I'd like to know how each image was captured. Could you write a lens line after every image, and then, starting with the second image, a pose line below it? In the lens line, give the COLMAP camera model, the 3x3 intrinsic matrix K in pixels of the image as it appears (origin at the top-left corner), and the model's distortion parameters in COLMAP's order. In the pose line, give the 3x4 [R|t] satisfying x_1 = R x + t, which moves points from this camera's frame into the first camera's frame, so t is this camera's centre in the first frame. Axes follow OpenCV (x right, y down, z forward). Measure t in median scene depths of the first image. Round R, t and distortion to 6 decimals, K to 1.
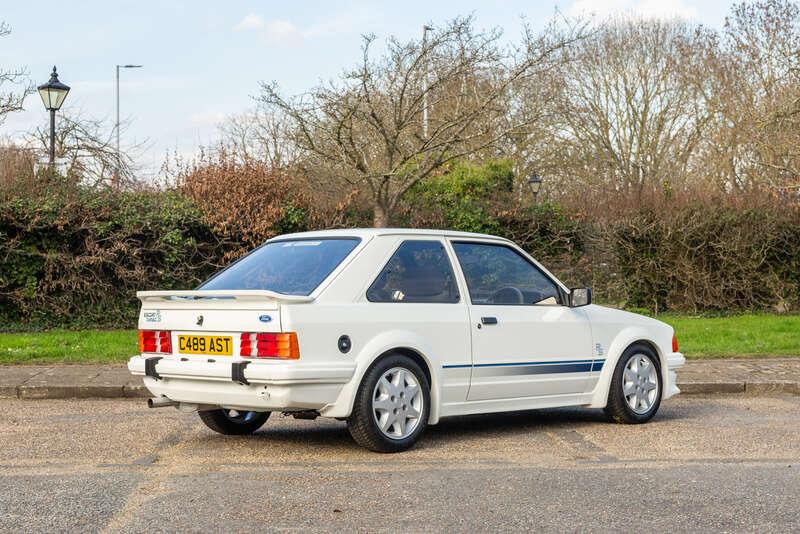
lens RADIAL K [[1488.5, 0, 387.9], [0, 1488.5, 225.2], [0, 0, 1]] dist [-0.043715, 0.000000]
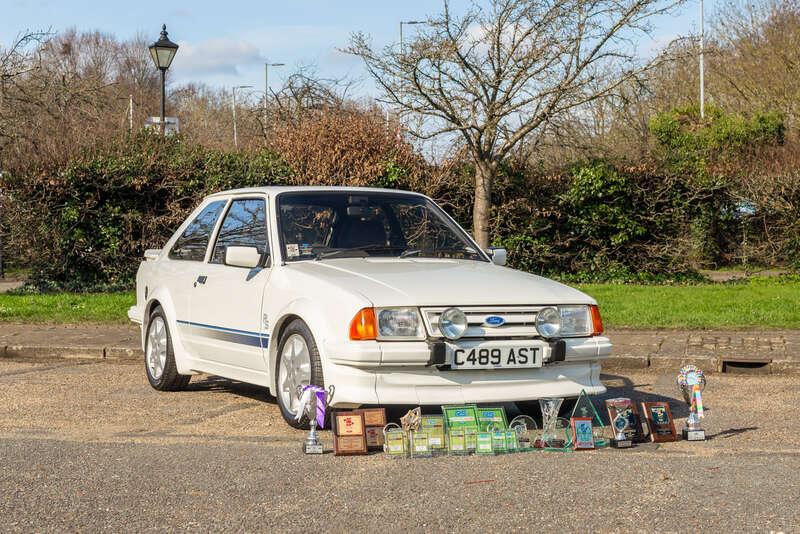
lens RADIAL K [[1539.5, 0, 408.0], [0, 1539.5, 270.7], [0, 0, 1]] dist [-0.044839, 0.000000]
pose [[0.960757, 0.008796, -0.277252, 0.217830], [0.006641, 0.998481, 0.054689, 0.001932], [0.277312, -0.054384, 0.959240, 0.054833]]
